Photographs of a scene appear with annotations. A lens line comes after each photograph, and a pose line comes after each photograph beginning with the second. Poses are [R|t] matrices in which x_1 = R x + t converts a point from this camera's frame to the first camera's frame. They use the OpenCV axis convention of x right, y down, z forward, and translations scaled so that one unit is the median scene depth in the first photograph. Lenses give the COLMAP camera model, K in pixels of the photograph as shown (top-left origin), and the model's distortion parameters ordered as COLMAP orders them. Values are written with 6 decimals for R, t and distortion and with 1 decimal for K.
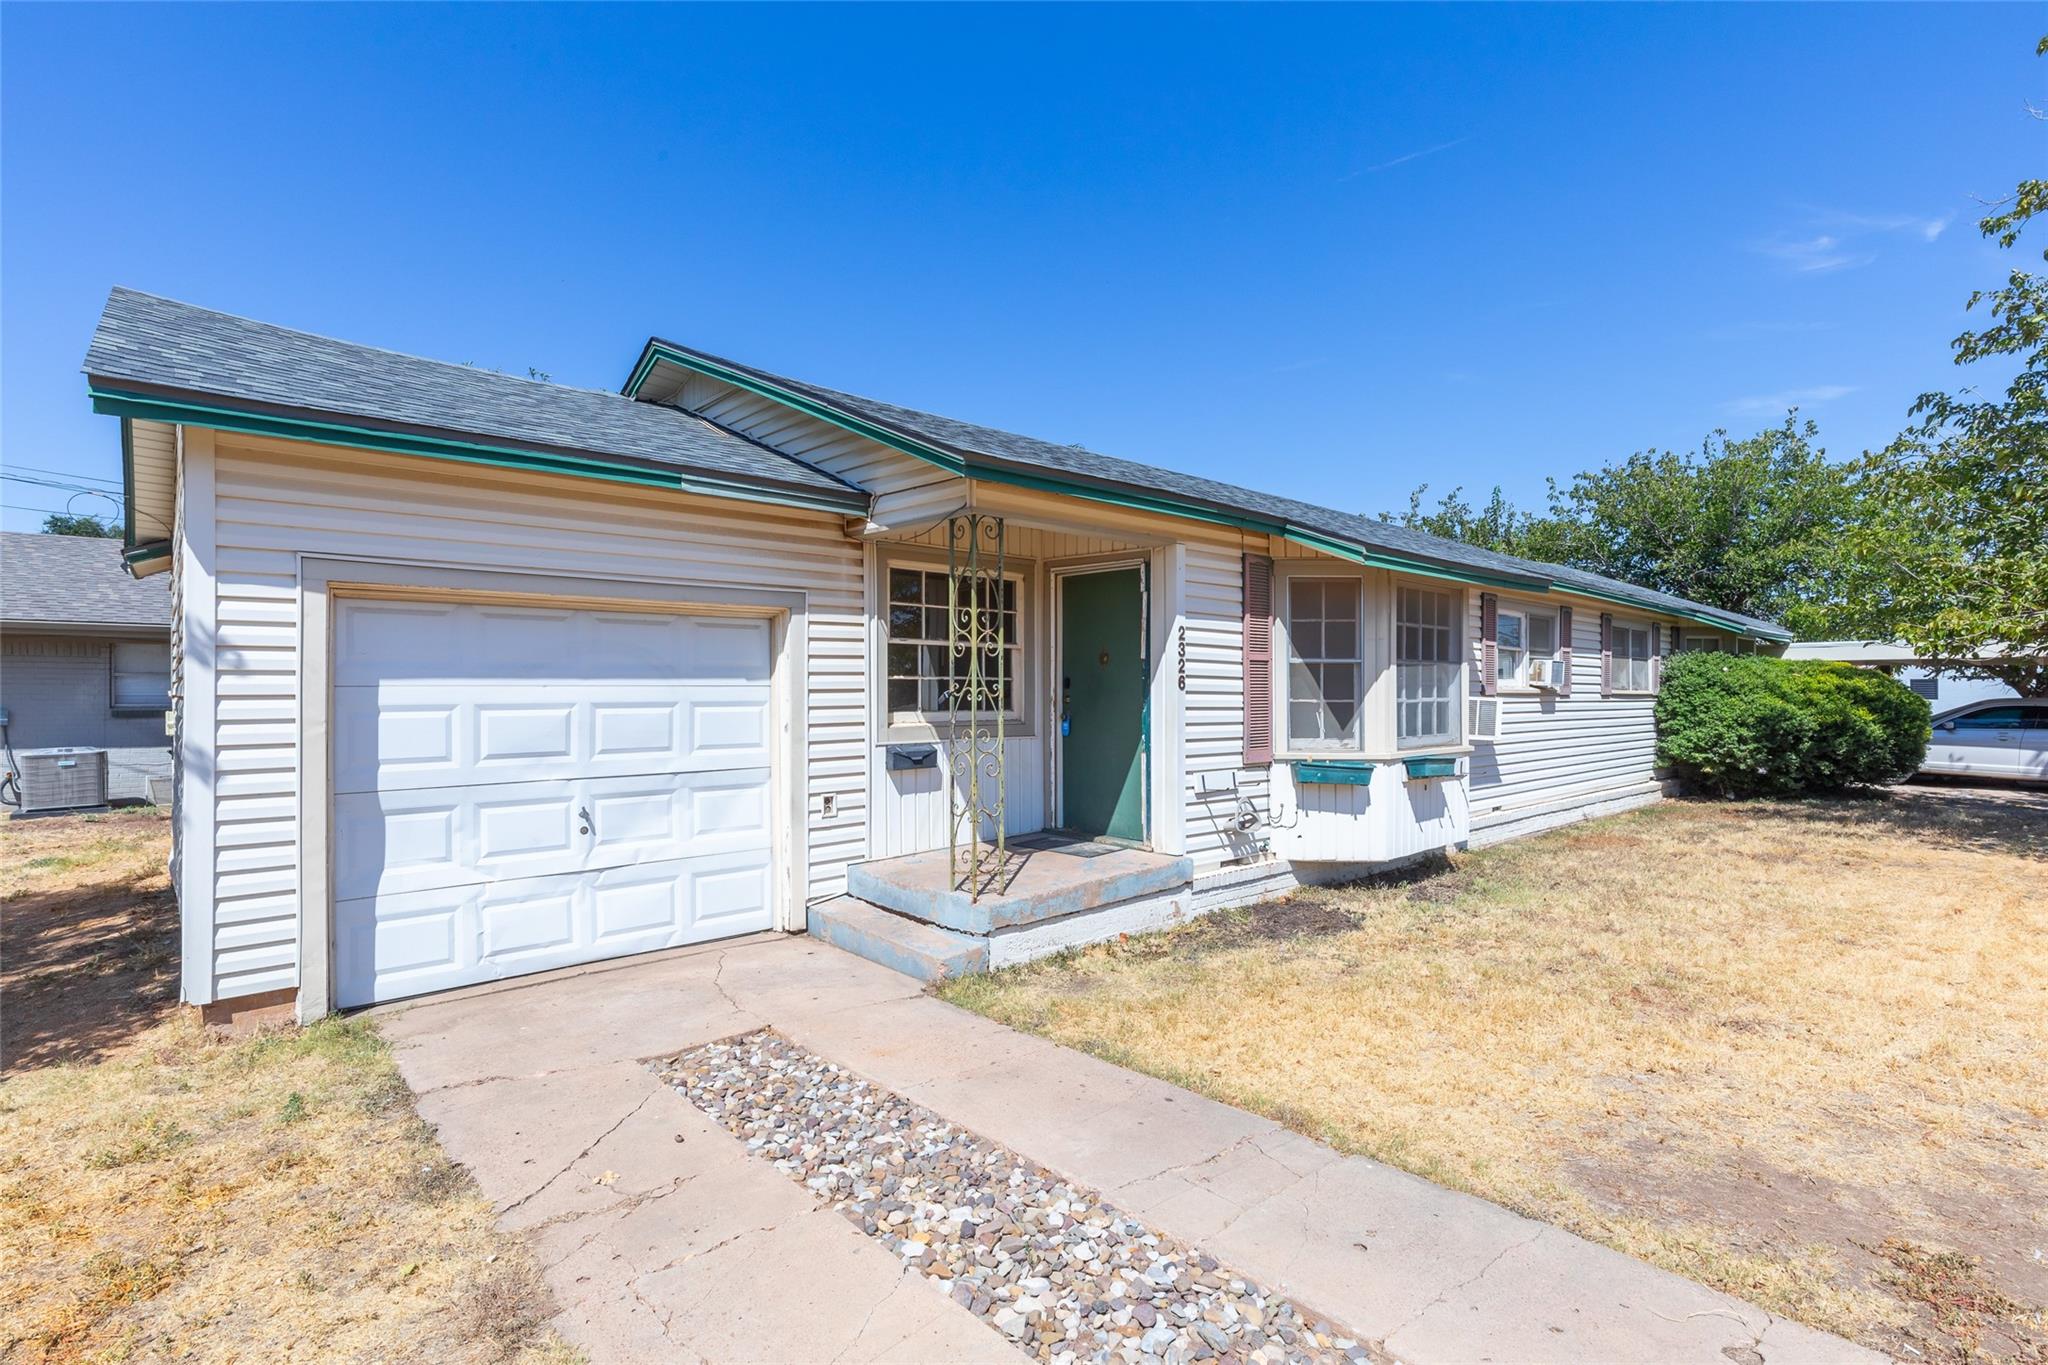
lens RADIAL K [[988.7, 0, 1023.7], [0, 988.7, 684.9], [0, 0, 1]] dist [0.001146, -0.000224]
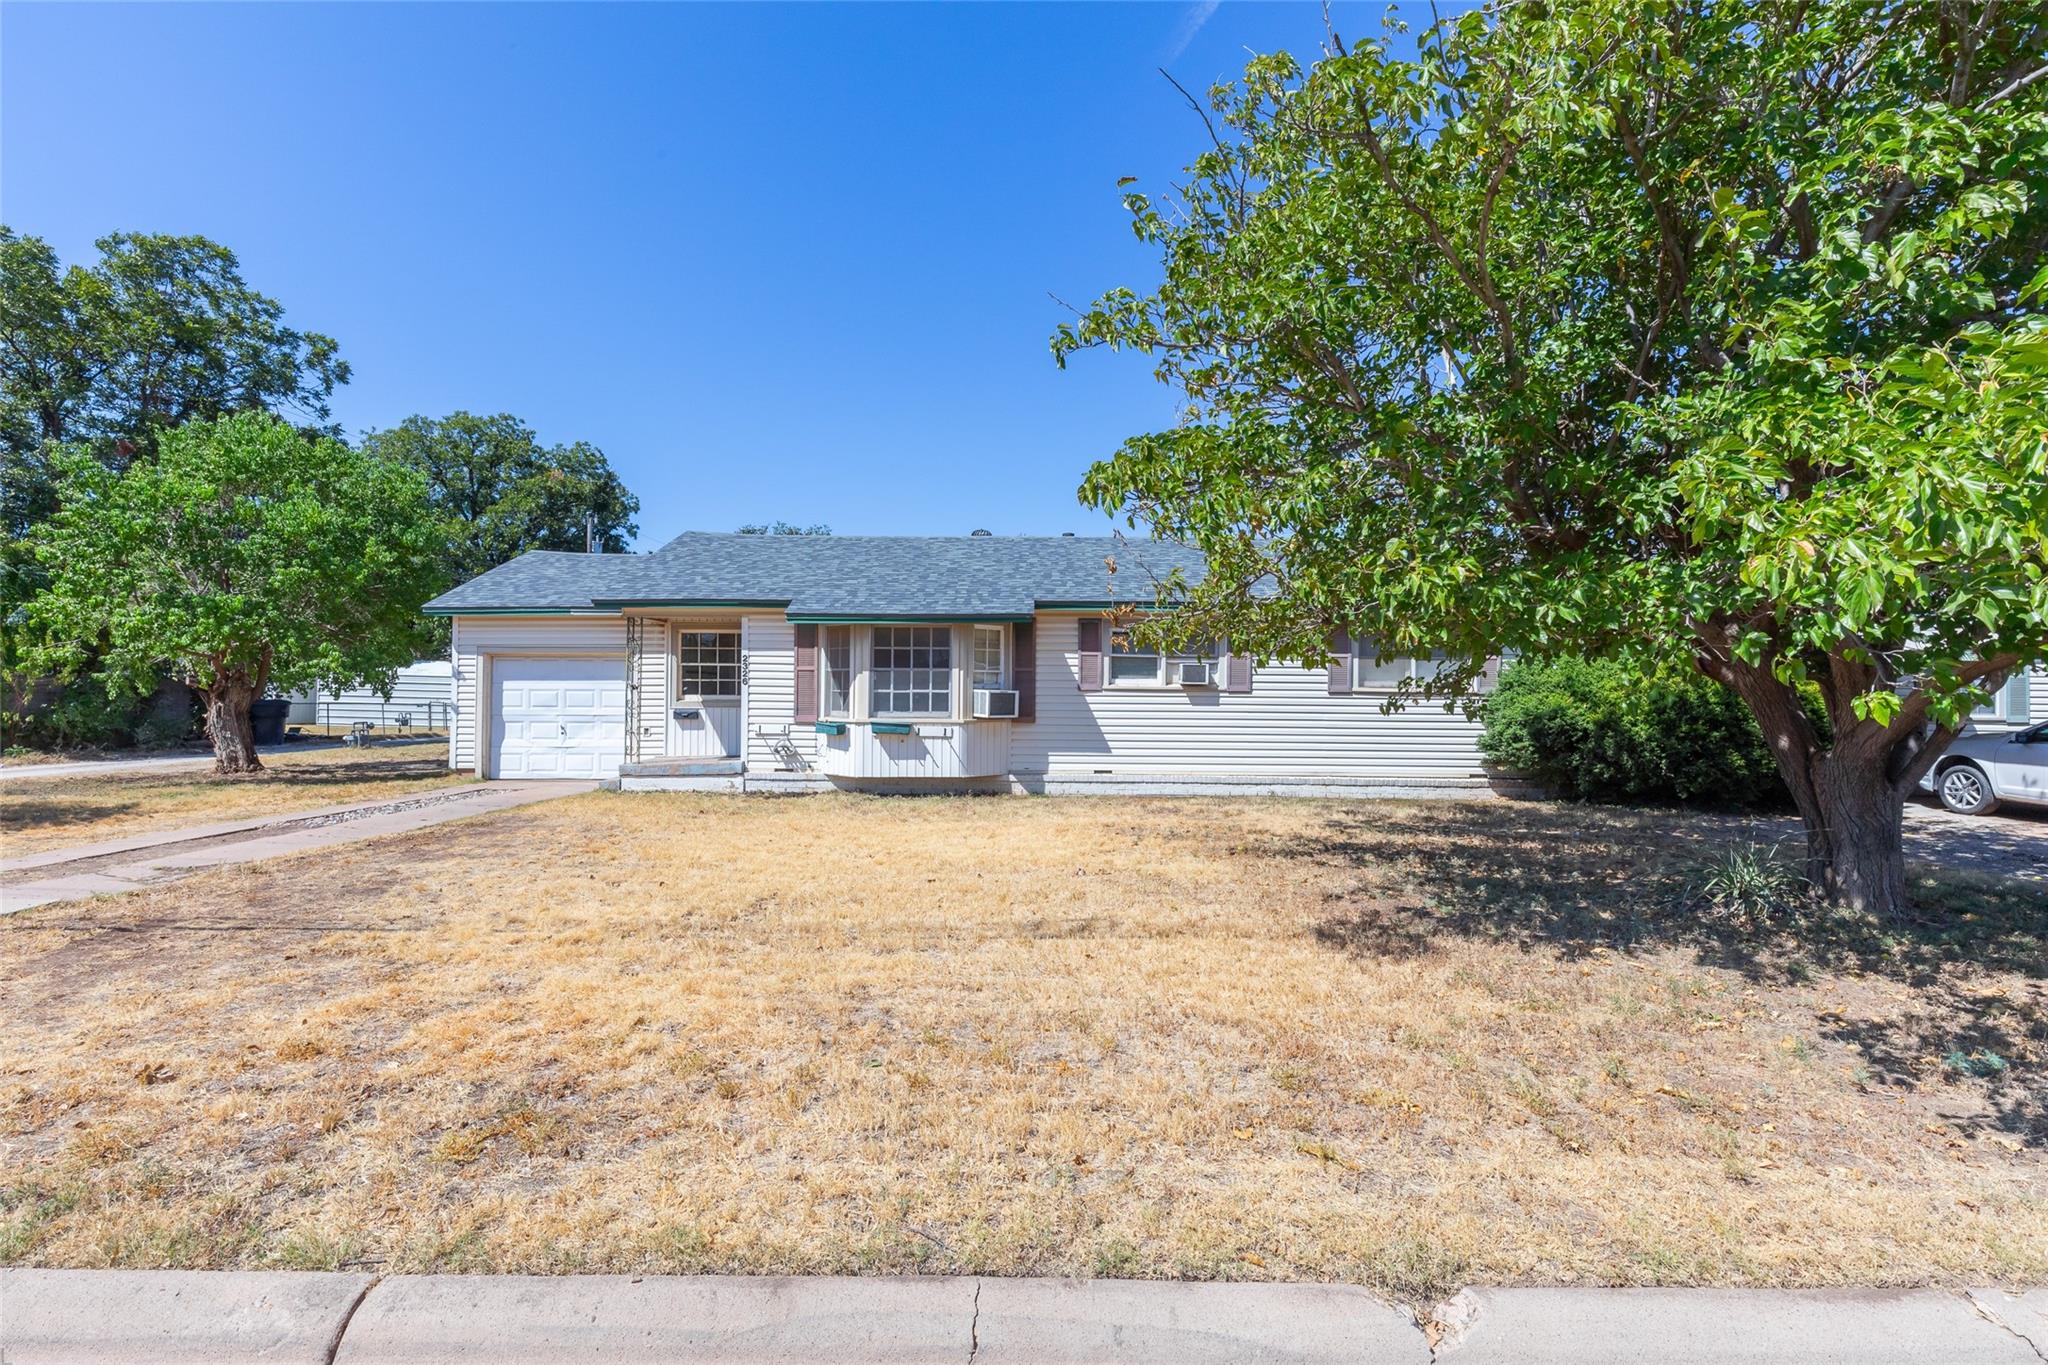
lens RADIAL K [[988.7, 0, 1022.6], [0, 988.7, 683.4], [0, 0, 1]] dist [0.001146, -0.000224]
pose [[0.726283, -0.006204, -0.687367, 1.989722], [-0.002905, 0.999923, -0.012095, 0.025320], [0.687389, 0.010781, 0.726209, -0.141935]]
